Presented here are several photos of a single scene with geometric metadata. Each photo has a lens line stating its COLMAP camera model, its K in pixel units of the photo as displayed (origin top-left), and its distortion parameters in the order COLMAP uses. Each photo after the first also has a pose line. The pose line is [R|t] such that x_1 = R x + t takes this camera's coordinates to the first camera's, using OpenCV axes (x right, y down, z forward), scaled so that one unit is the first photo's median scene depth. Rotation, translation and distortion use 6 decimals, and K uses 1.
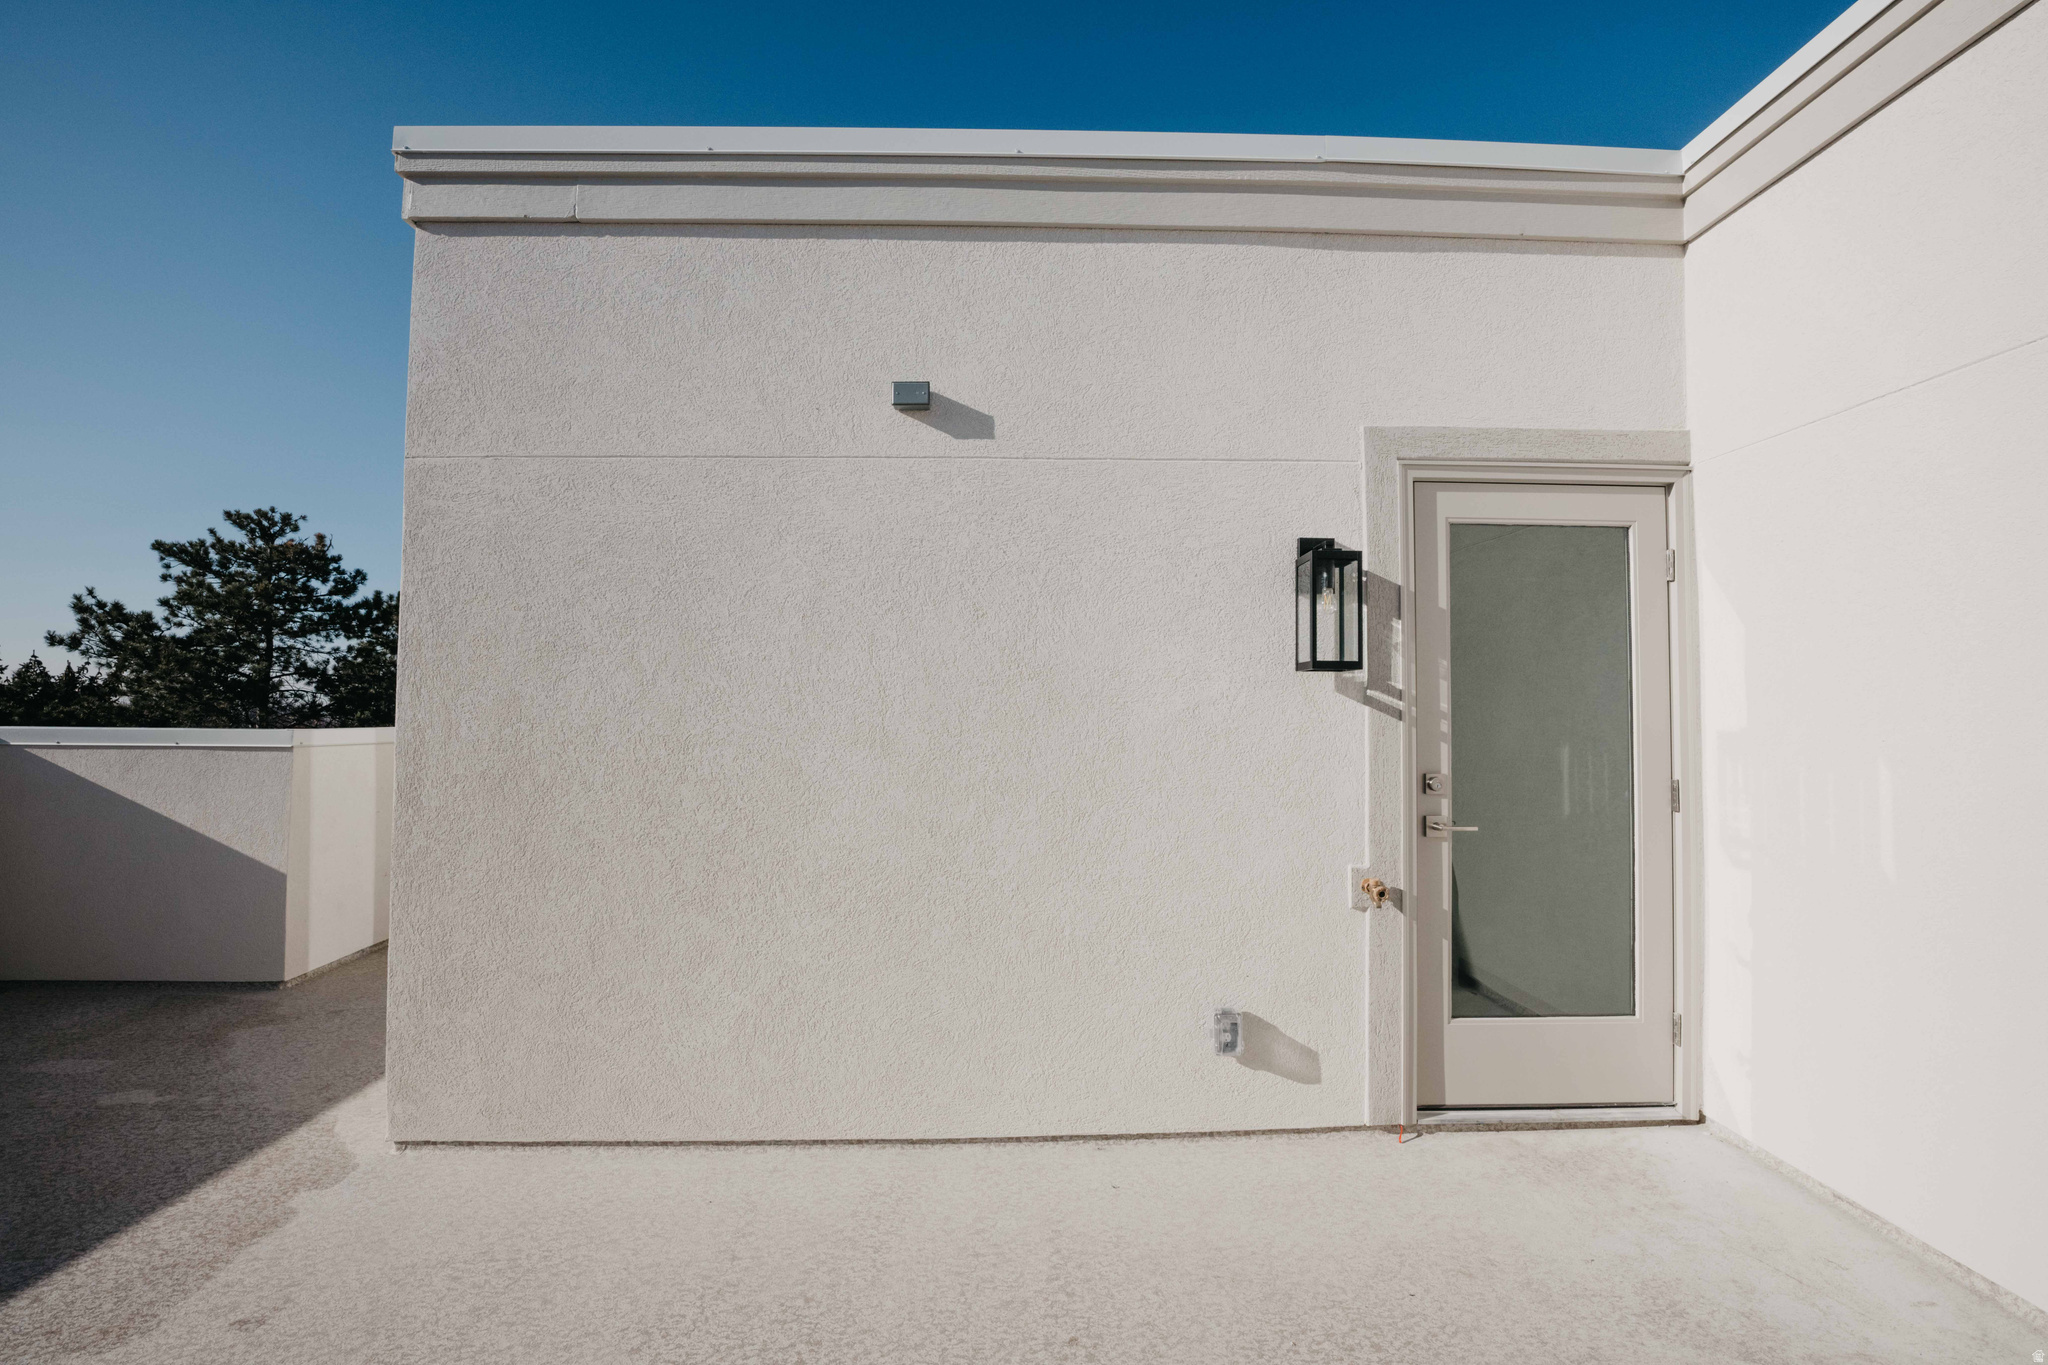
lens RADIAL K [[802.4, 0, 1023.4], [0, 802.4, 688.2], [0, 0, 1]] dist [-0.022568, 0.001721]
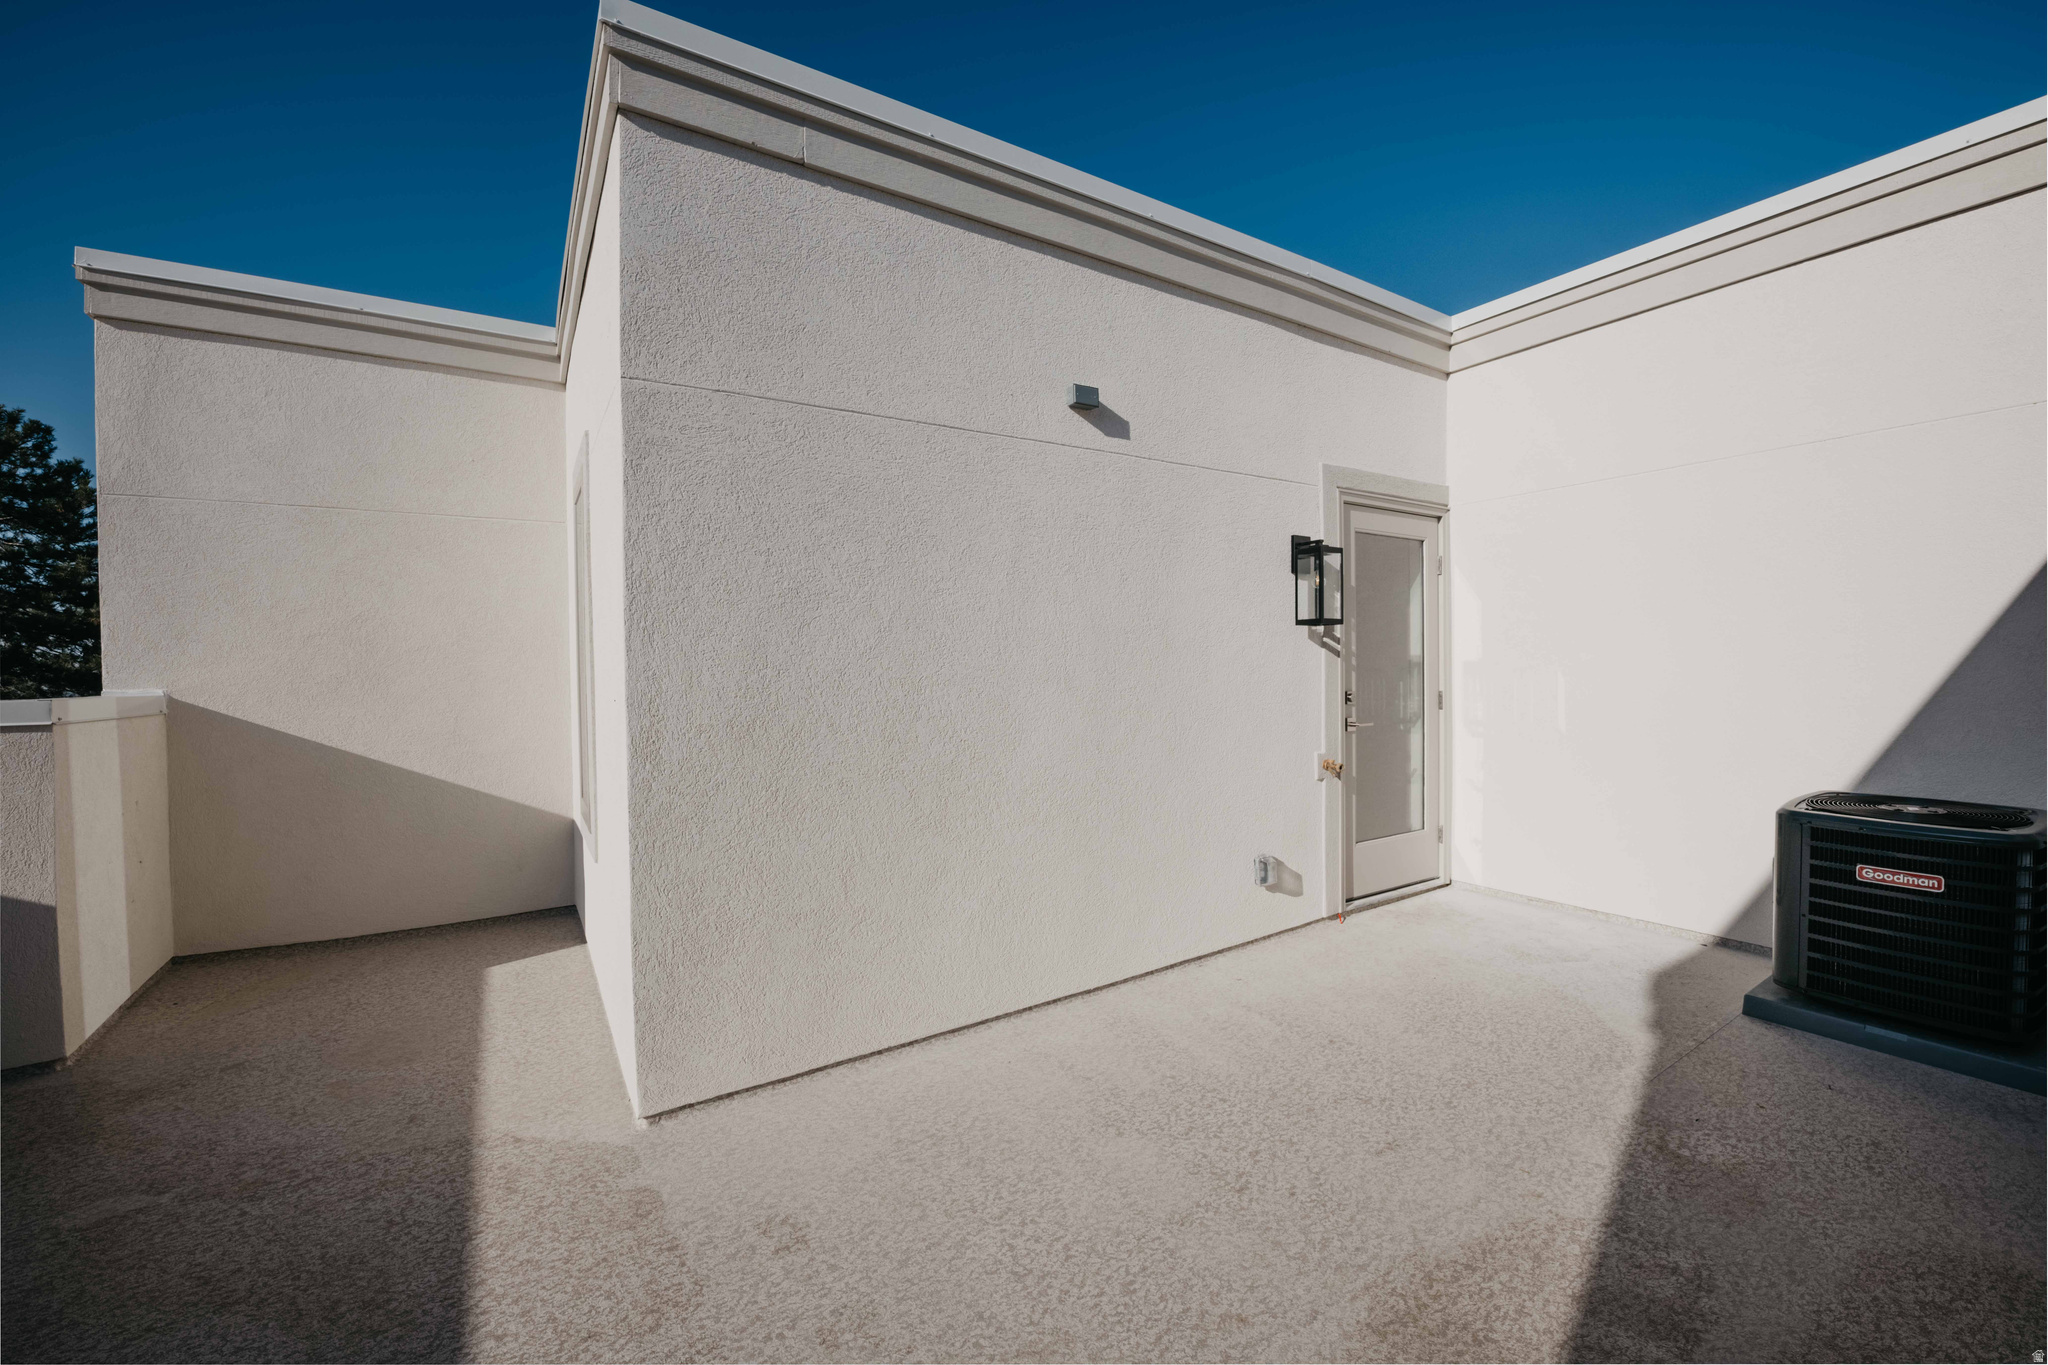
lens RADIAL K [[802.4, 0, 981.9], [0, 802.4, 687.3], [0, 0, 1]] dist [-0.022568, 0.001721]
pose [[0.866095, -0.029223, 0.499024, -0.900234], [0.004541, 0.998708, 0.050605, 0.016660], [-0.499858, -0.041563, 0.865109, -0.002152]]
